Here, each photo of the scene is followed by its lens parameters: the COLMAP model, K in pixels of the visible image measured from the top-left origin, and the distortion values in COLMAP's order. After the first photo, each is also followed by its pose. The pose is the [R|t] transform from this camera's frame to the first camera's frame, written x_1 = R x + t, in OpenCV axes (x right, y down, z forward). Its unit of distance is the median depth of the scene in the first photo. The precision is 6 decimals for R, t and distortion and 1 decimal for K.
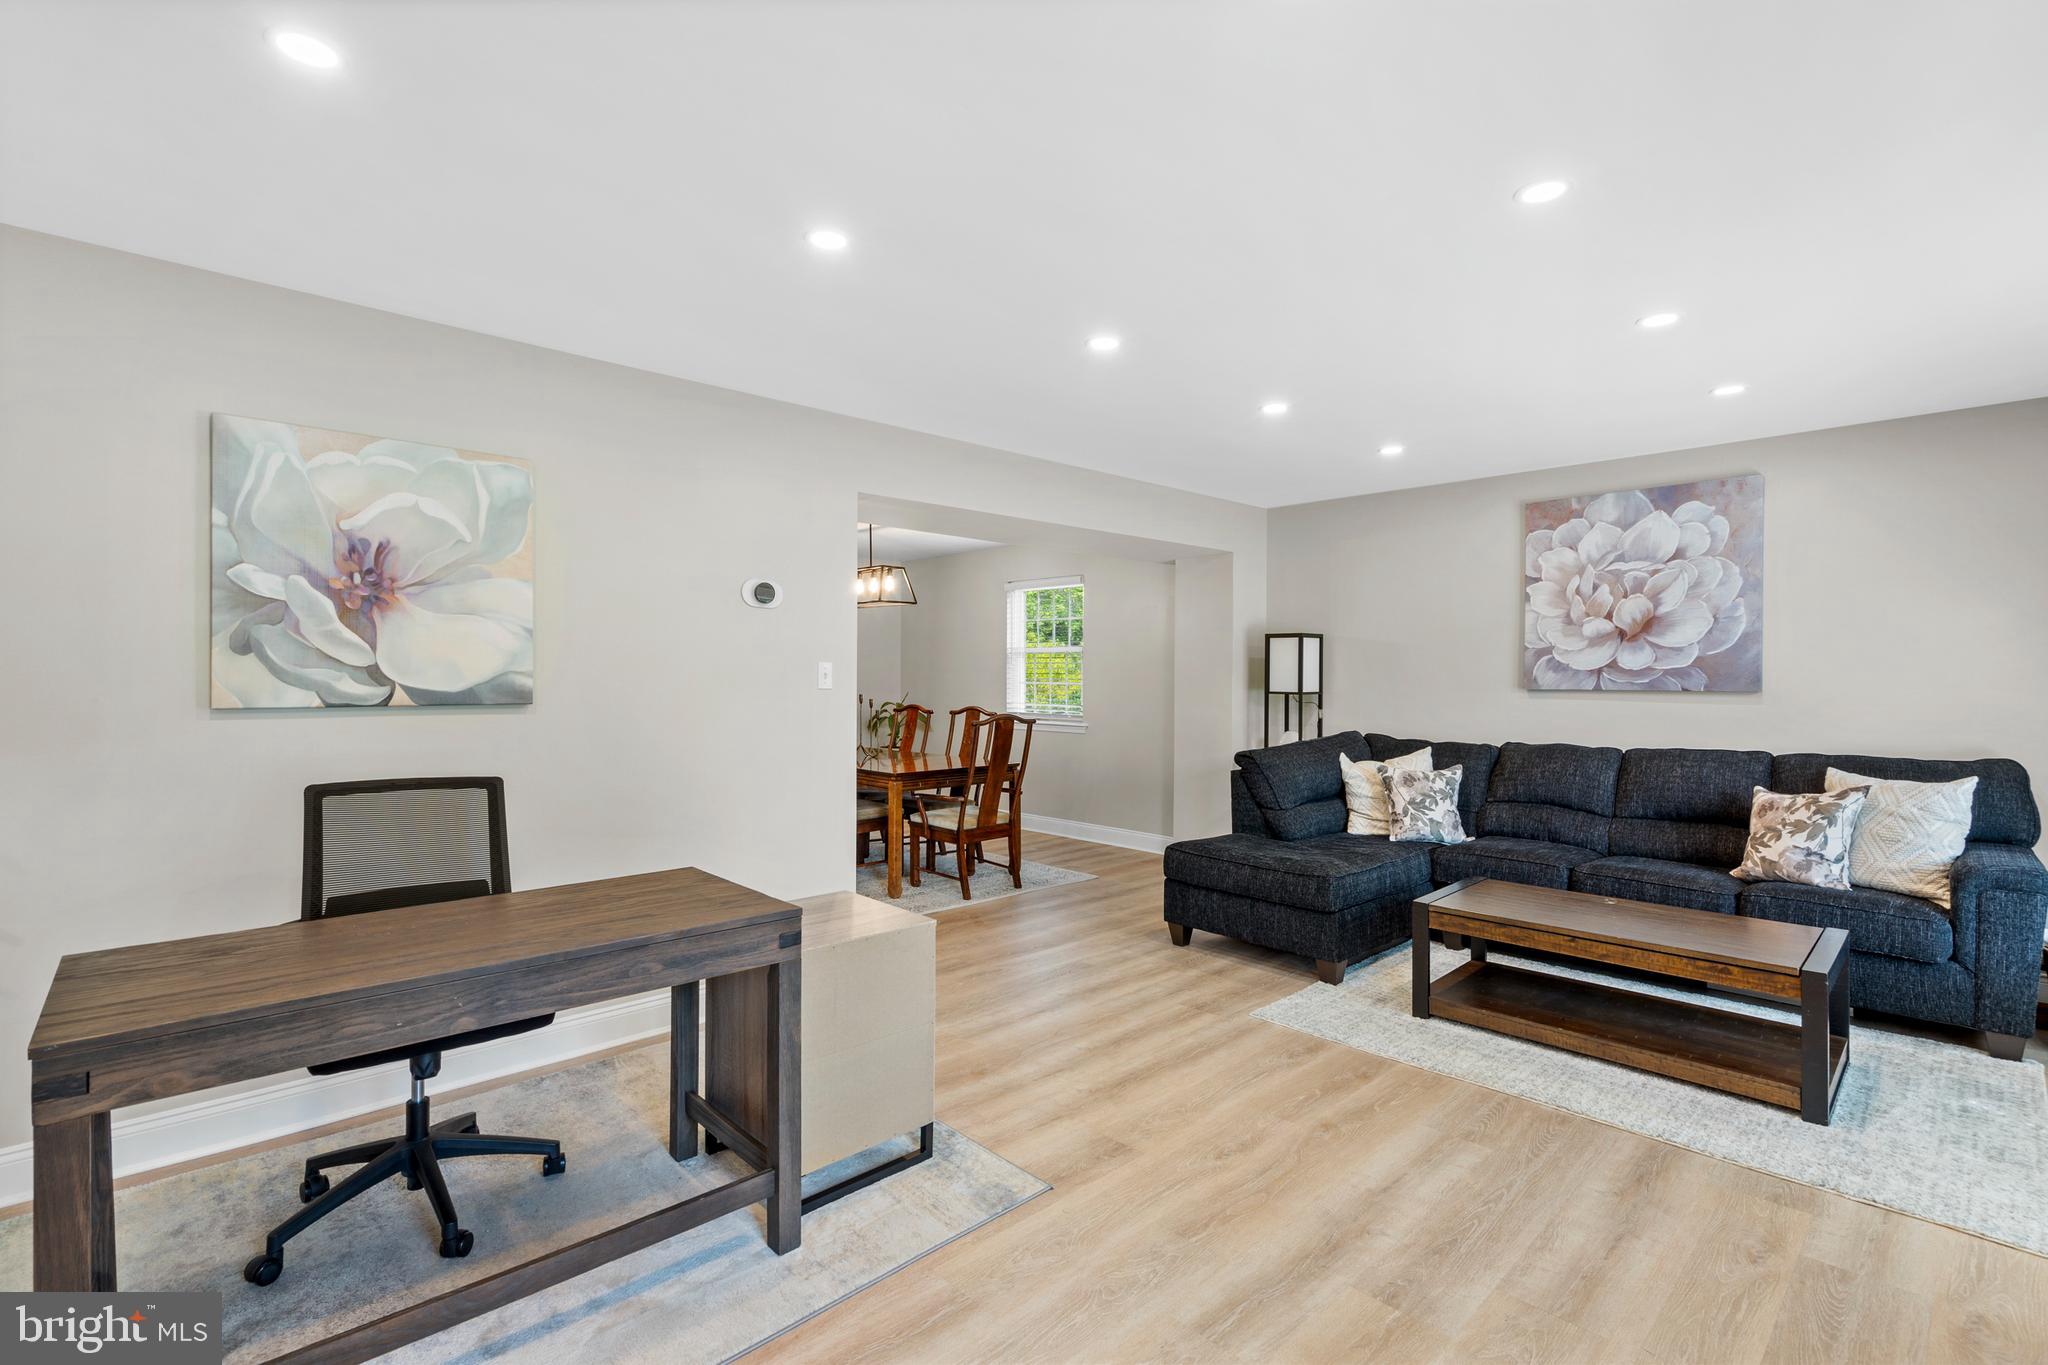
lens RADIAL K [[933.1, 0, 1025.1], [0, 933.1, 676.4], [0, 0, 1]] dist [0.000024, 0.000865]
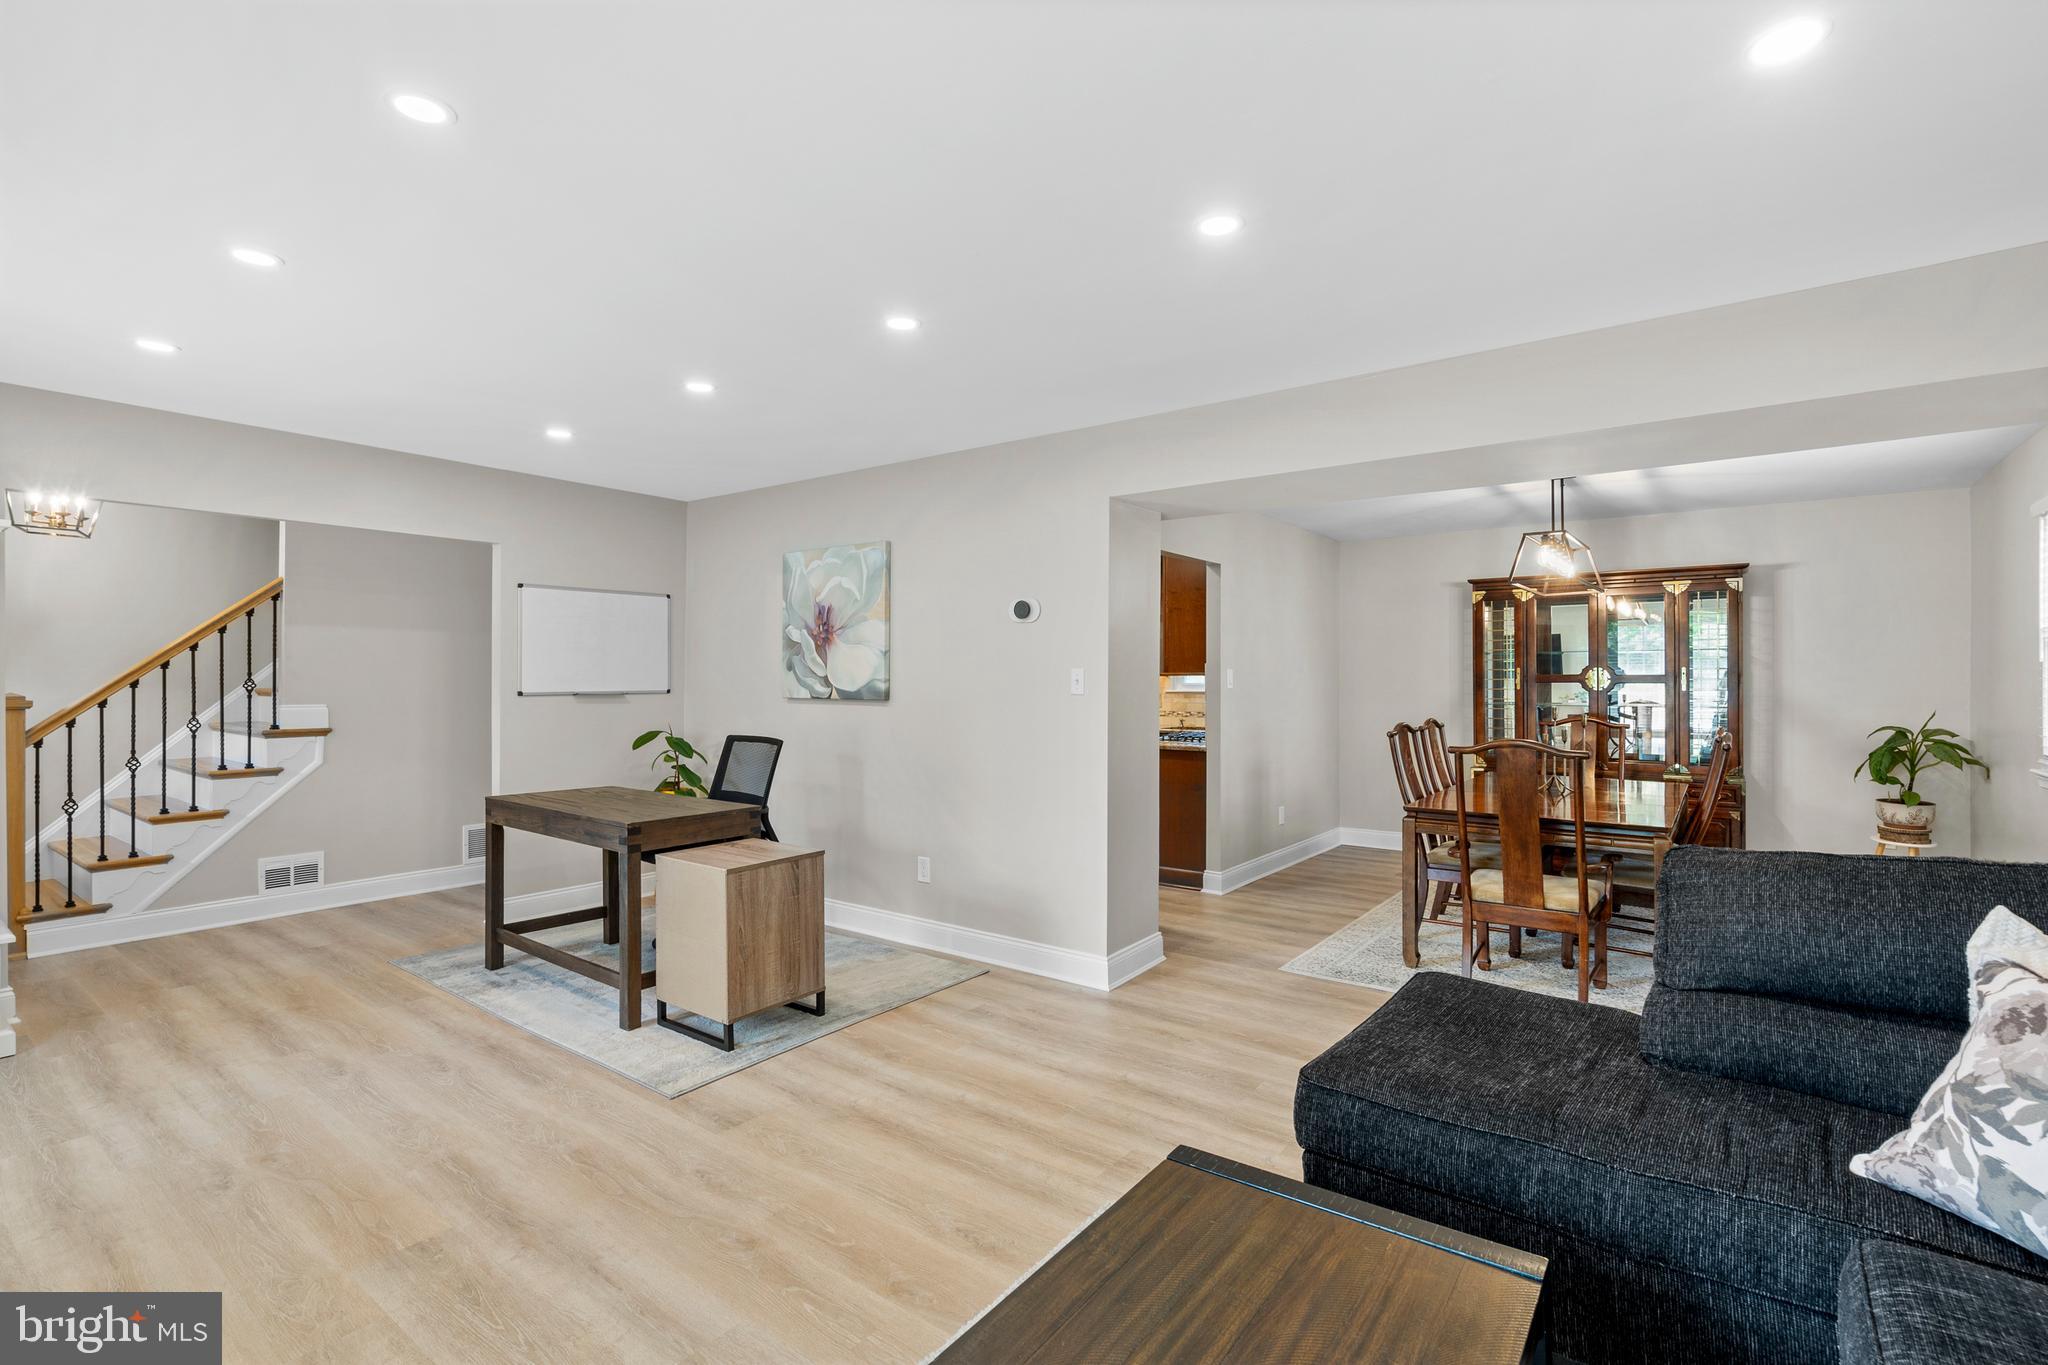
lens RADIAL K [[933.1, 0, 1016.8], [0, 933.1, 677.7], [0, 0, 1]] dist [0.000024, 0.000865]
pose [[0.162578, -0.005803, -0.986679, 1.105377], [-0.001478, 0.999980, -0.006125, 0.001984], [0.986695, 0.002454, 0.162566, 1.048544]]
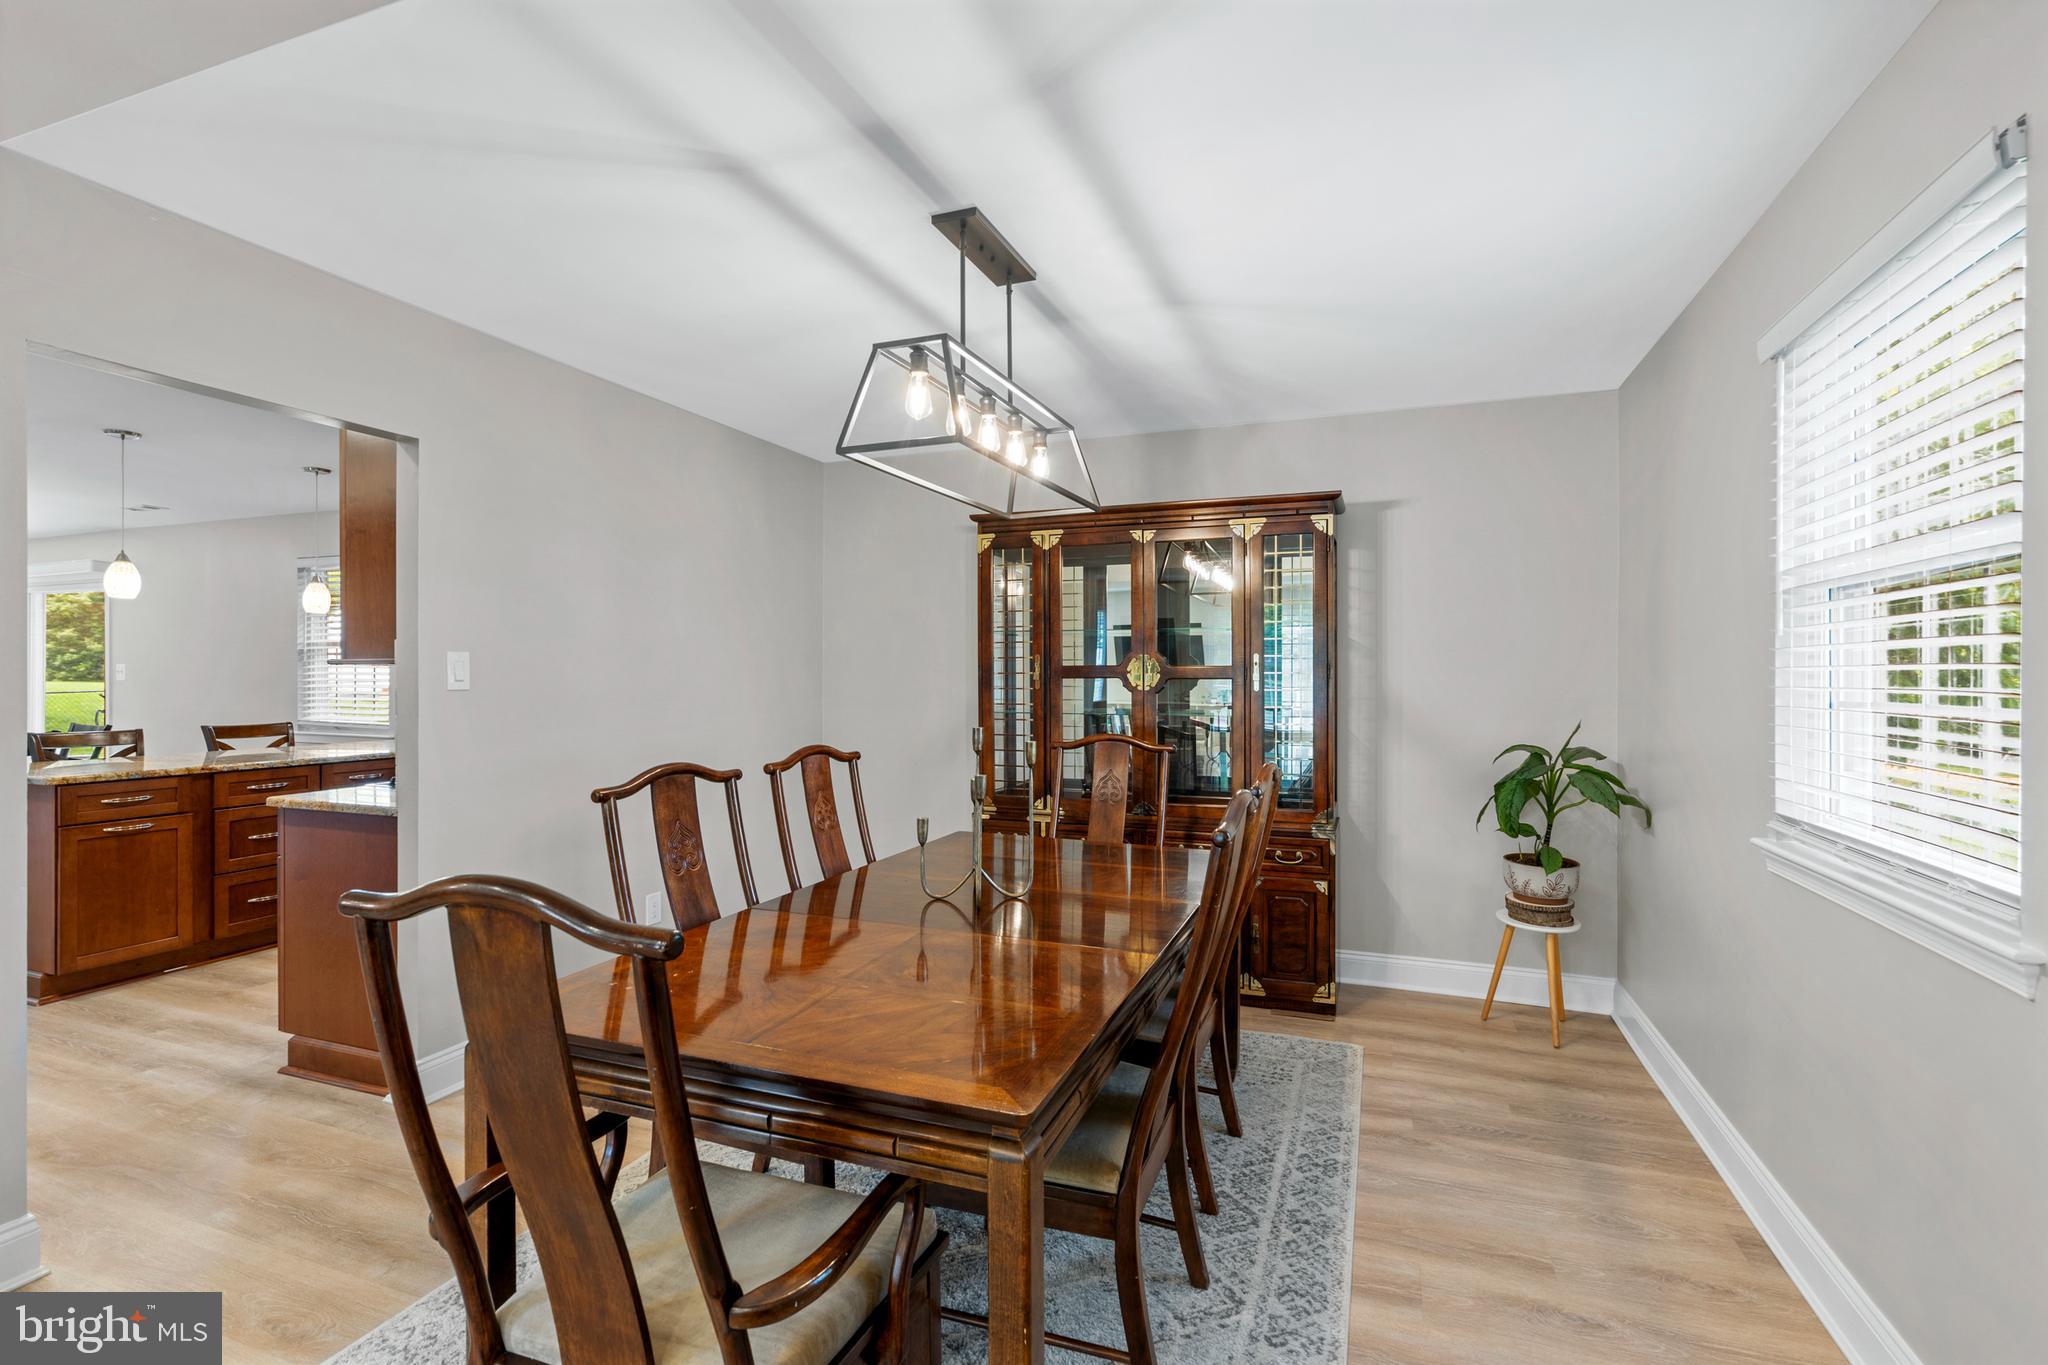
lens RADIAL K [[933.1, 0, 1029.5], [0, 933.1, 684.5], [0, 0, 1]] dist [0.000024, 0.000865]
pose [[0.435424, -0.000517, -0.900225, 0.632001], [0.001123, 0.999999, -0.000032, 0.005093], [0.900225, -0.000997, 0.435424, 1.634614]]
